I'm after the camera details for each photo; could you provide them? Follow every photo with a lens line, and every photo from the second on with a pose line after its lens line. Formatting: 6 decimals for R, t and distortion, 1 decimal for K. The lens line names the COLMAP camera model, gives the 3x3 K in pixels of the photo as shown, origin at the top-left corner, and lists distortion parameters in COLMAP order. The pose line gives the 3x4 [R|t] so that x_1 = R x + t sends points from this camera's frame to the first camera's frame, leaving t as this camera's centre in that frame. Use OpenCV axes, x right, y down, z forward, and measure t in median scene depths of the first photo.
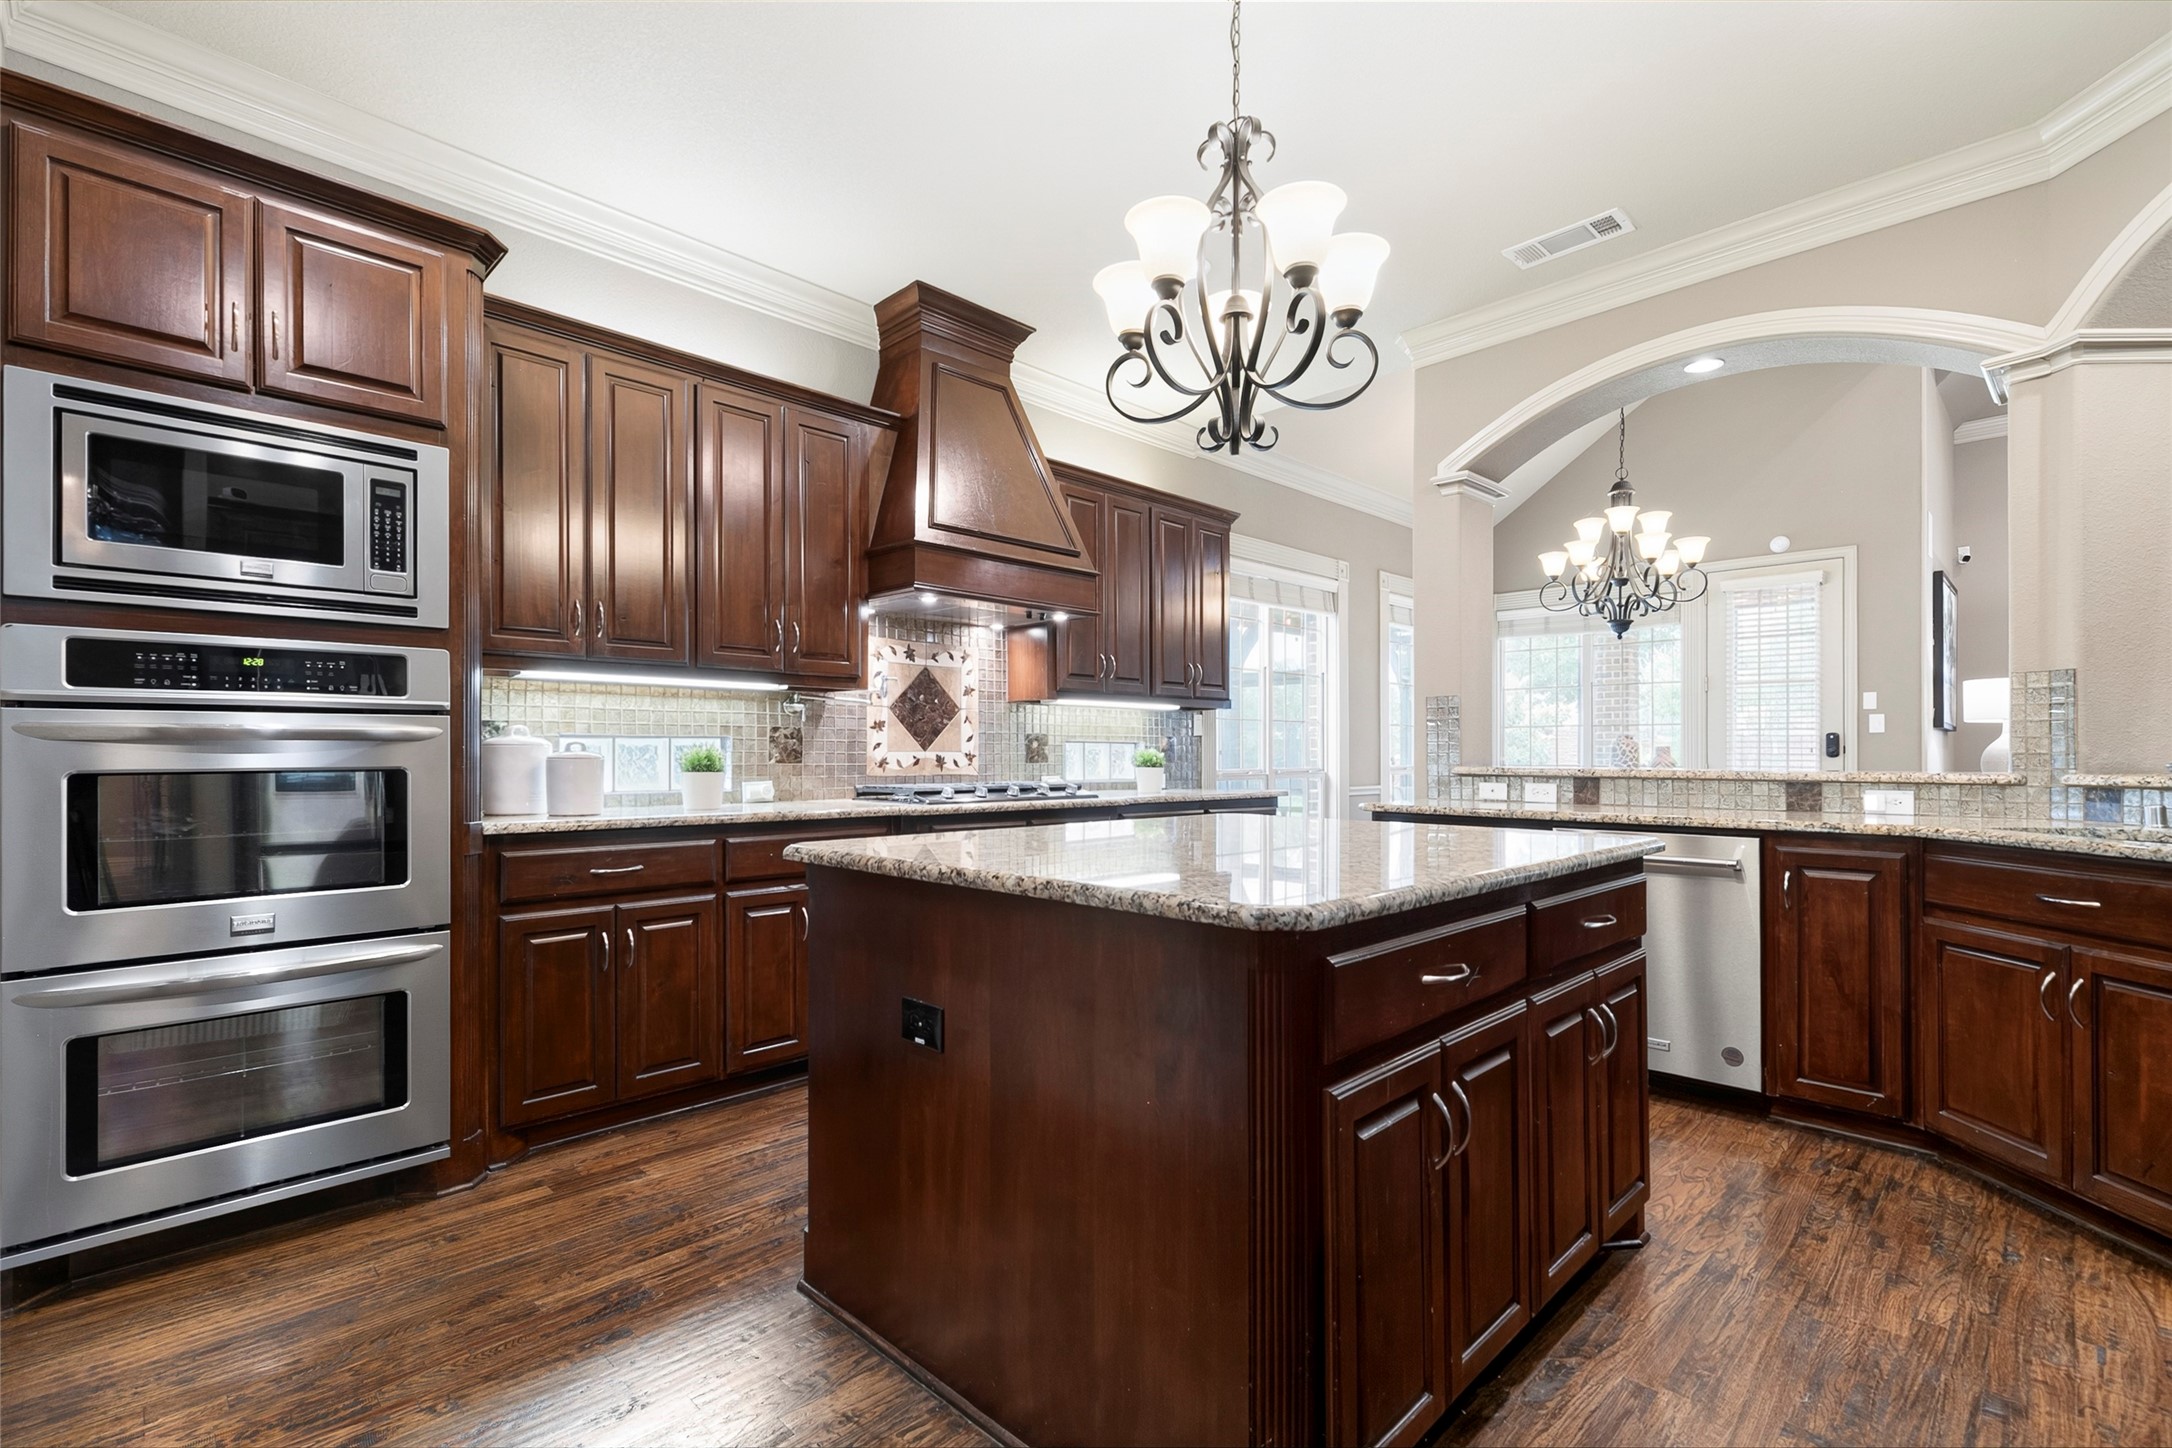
lens RADIAL K [[978.0, 0, 1079.1], [0, 978.0, 754.0], [0, 0, 1]] dist [0.007405, -0.001066]
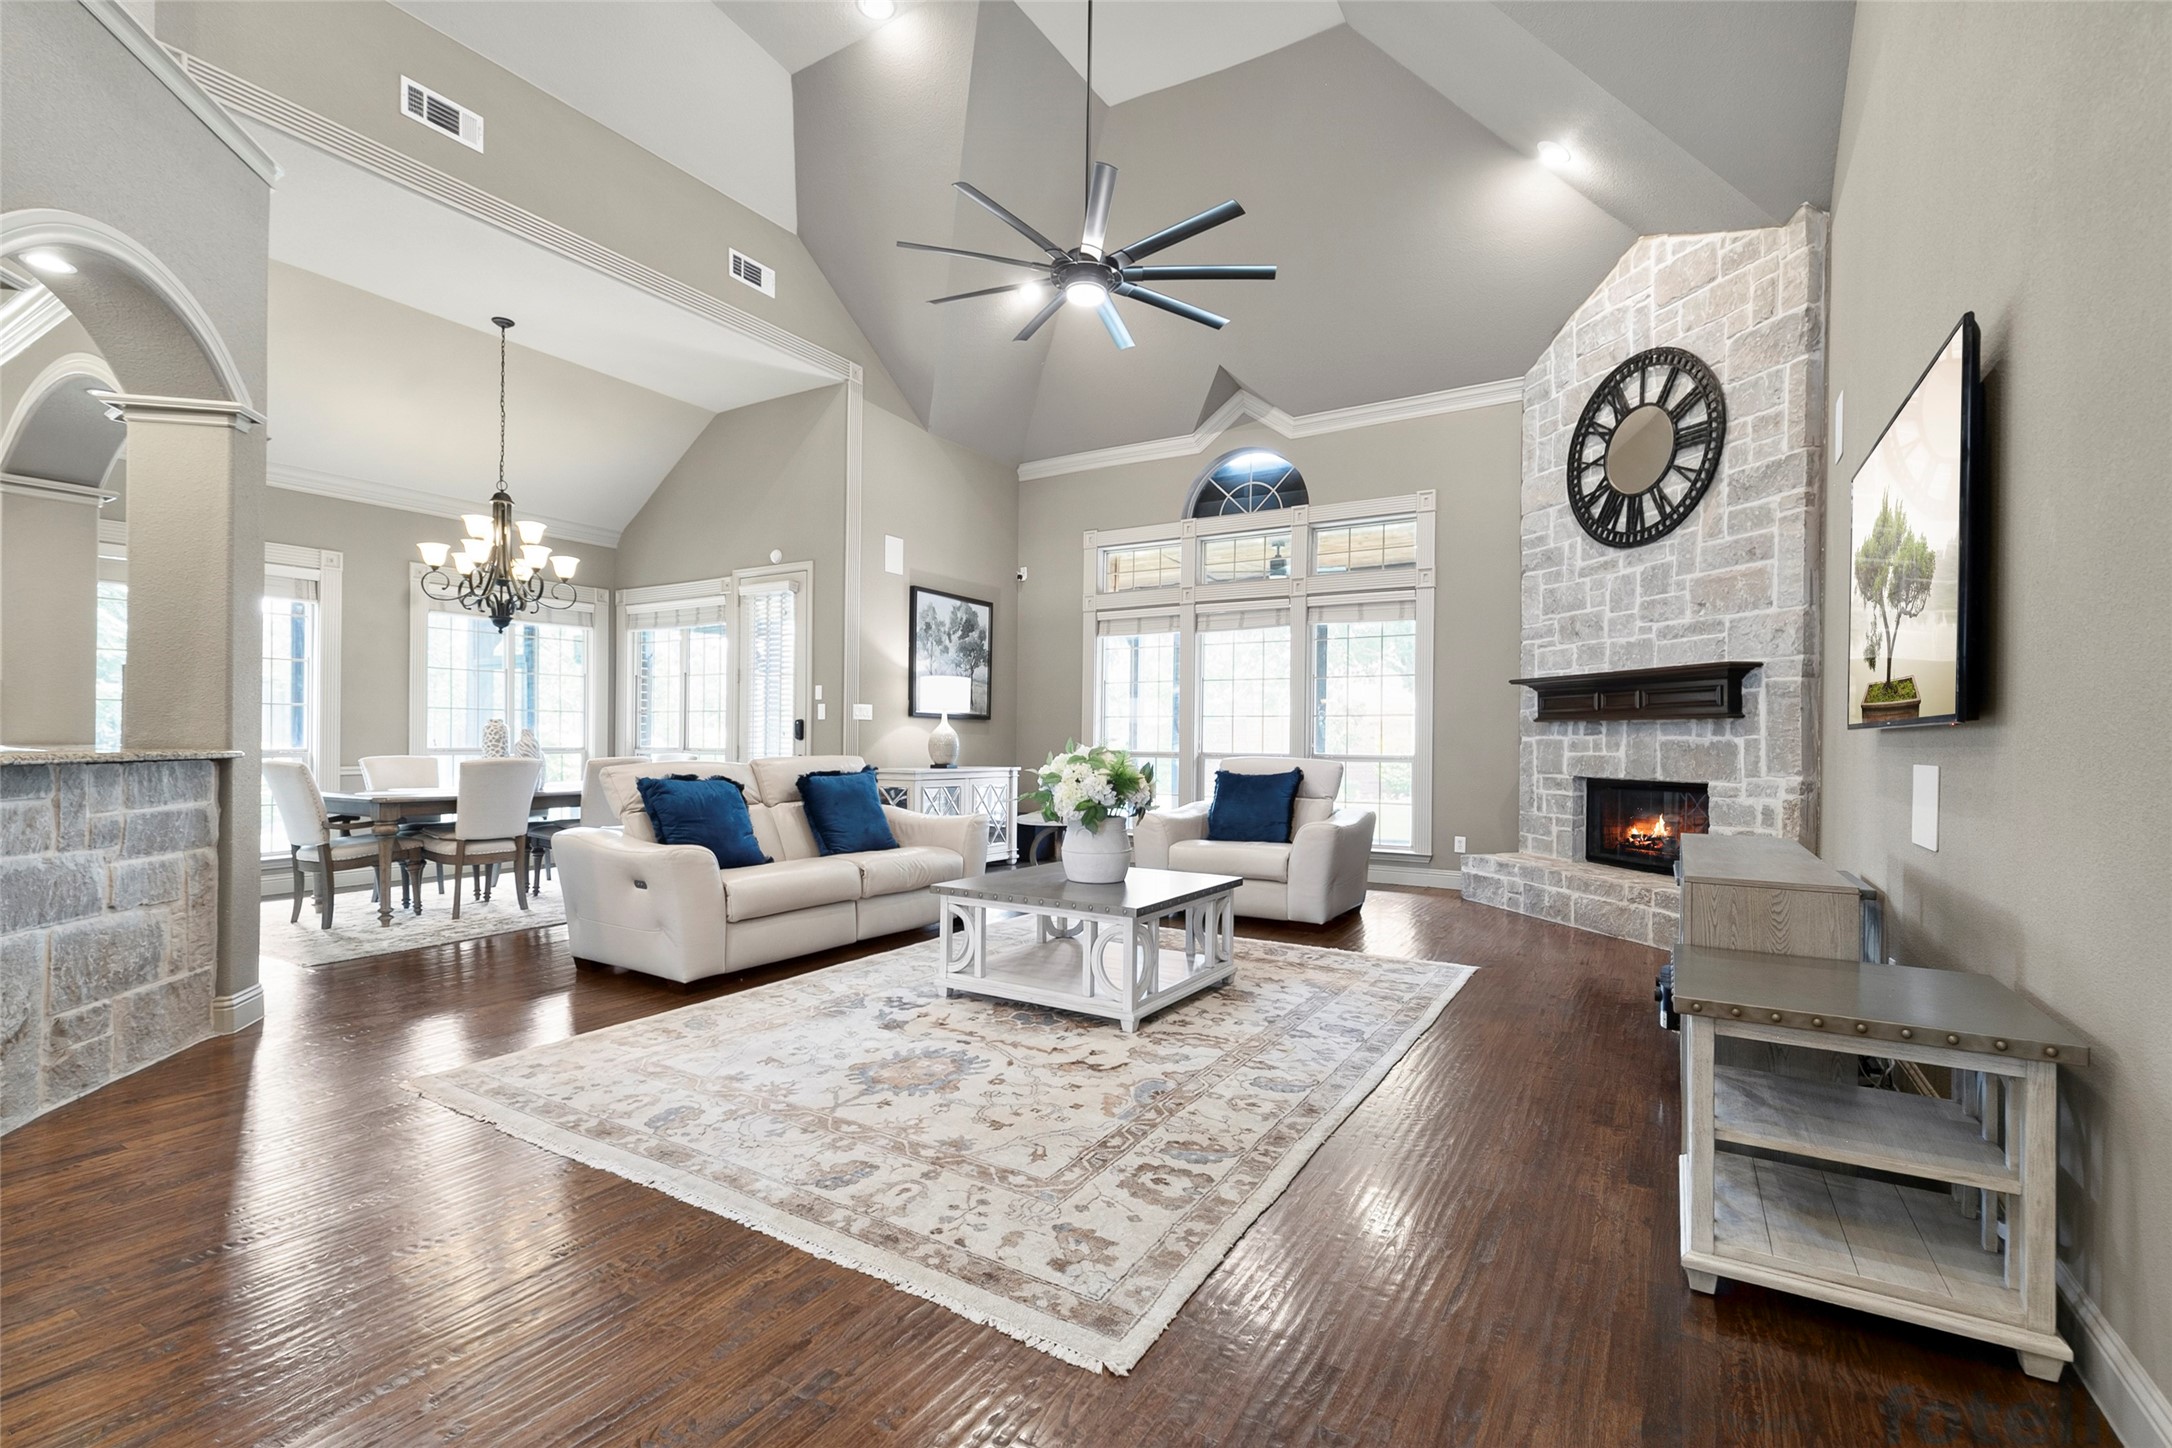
lens RADIAL K [[978.0, 0, 1082.2], [0, 978.0, 736.3], [0, 0, 1]] dist [0.007405, -0.001066]
pose [[0.971443, 0.005457, 0.237209, 1.287852], [-0.005531, 0.999985, -0.000356, -0.004132], [-0.237207, -0.000966, 0.971459, -0.346694]]
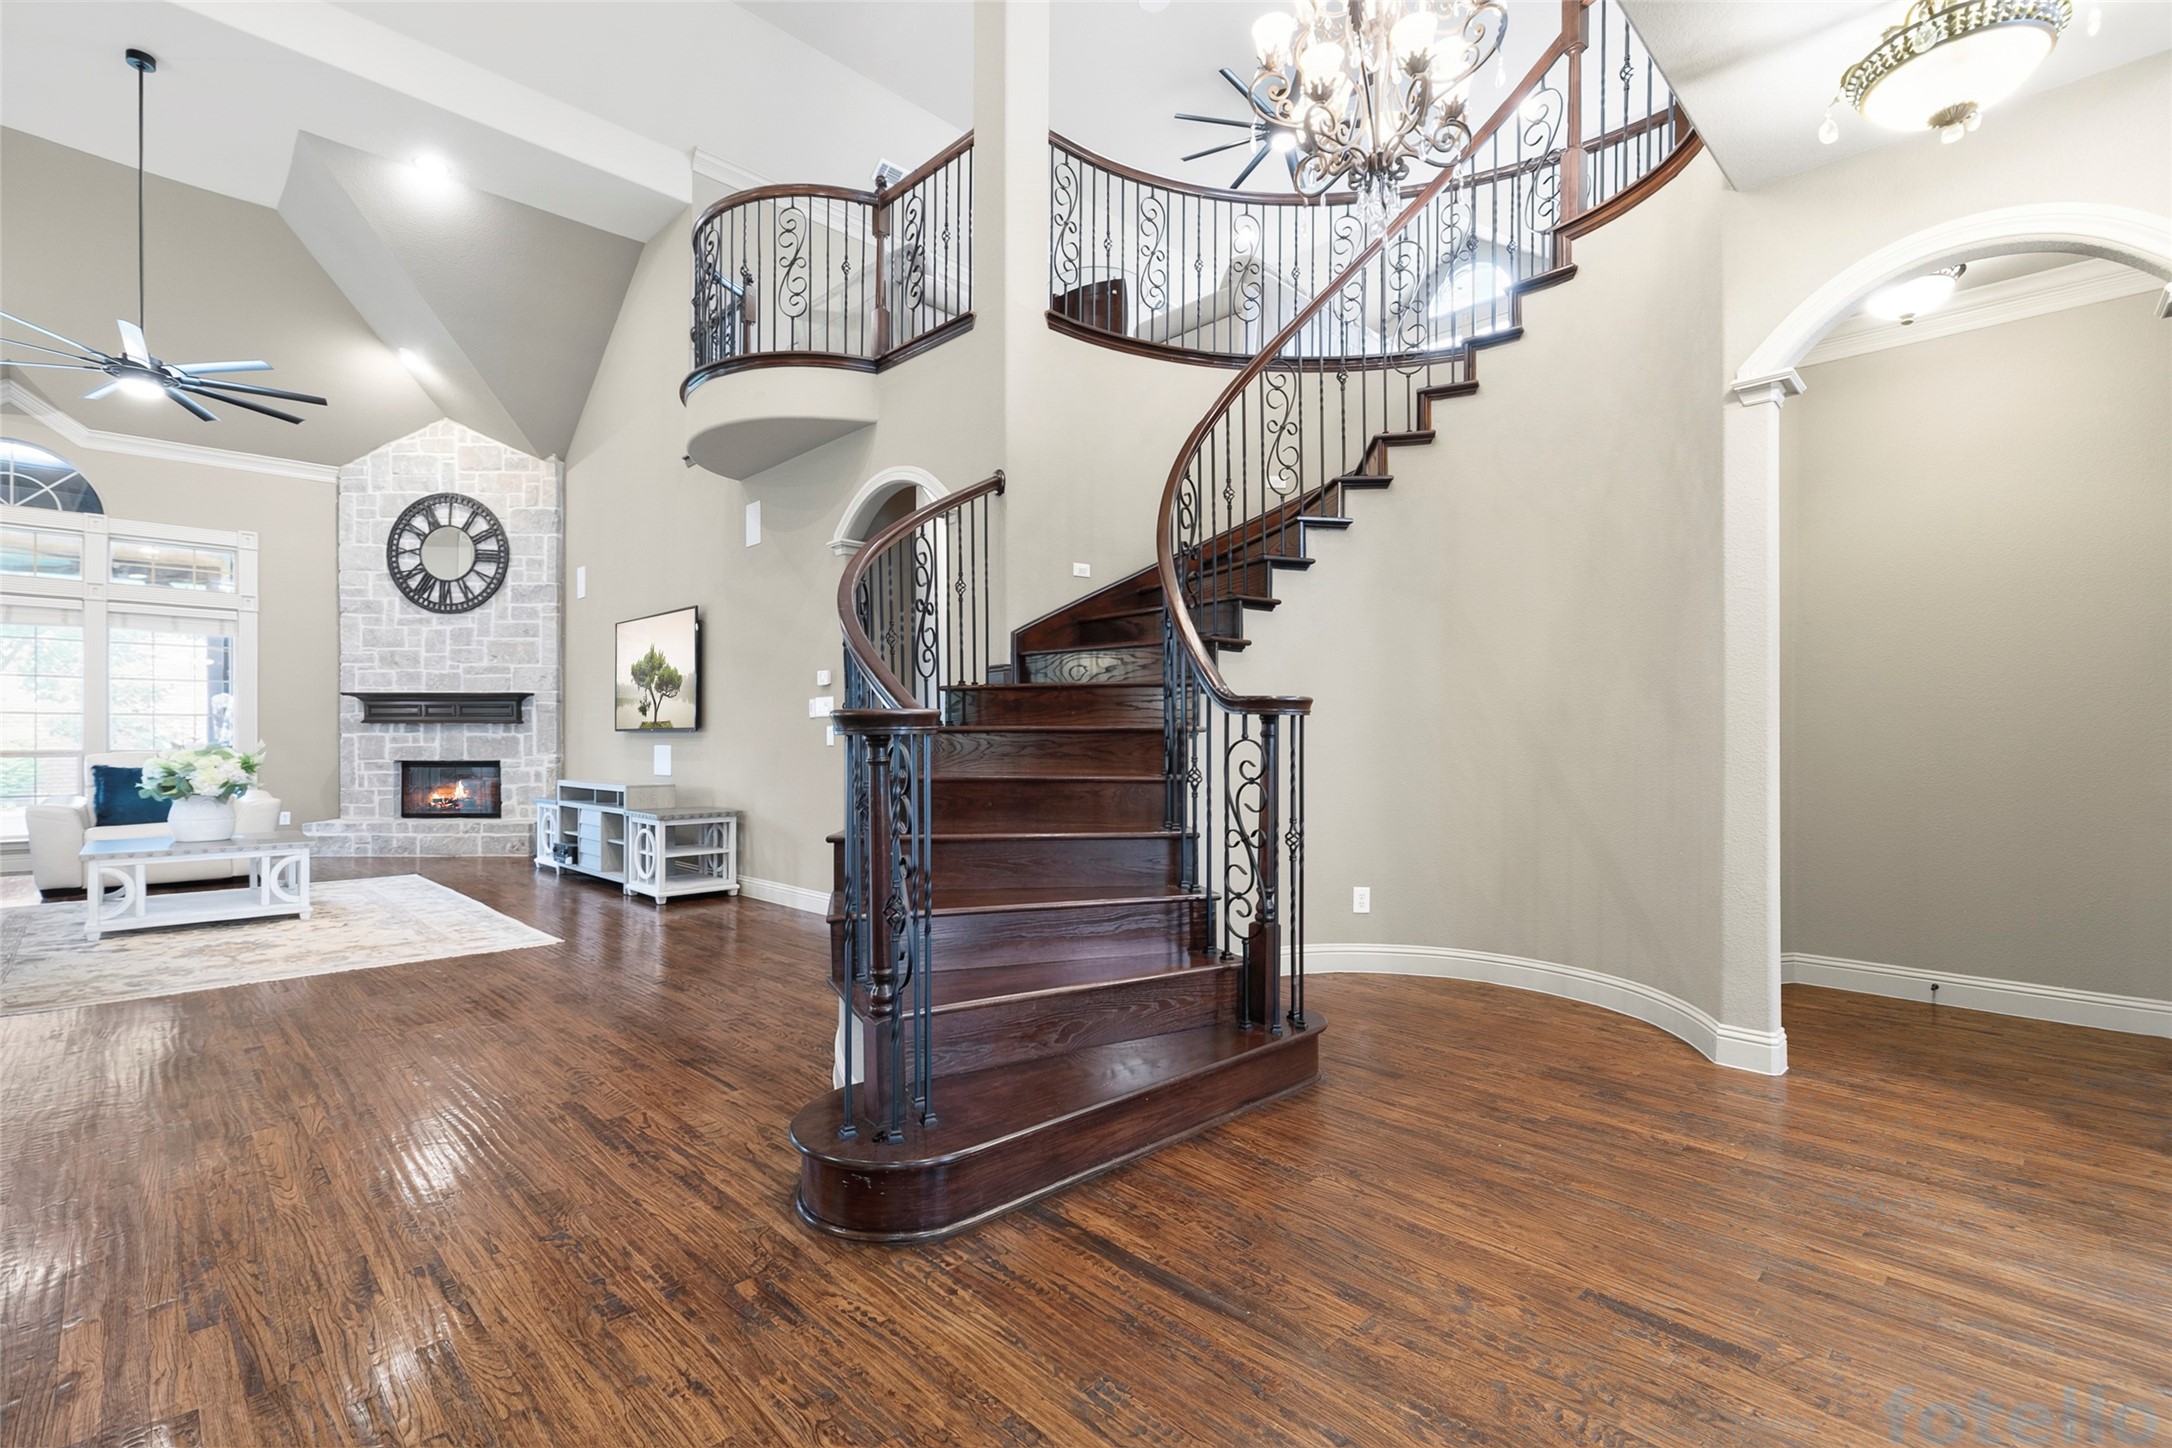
lens RADIAL K [[978.0, 0, 1071.8], [0, 978.0, 739.7], [0, 0, 1]] dist [0.007405, -0.001066]
pose [[0.012978, -0.004911, 0.999904, 0.145710], [-0.001832, 0.999986, 0.004935, -0.008224], [-0.999914, -0.001896, 0.012969, -0.627856]]
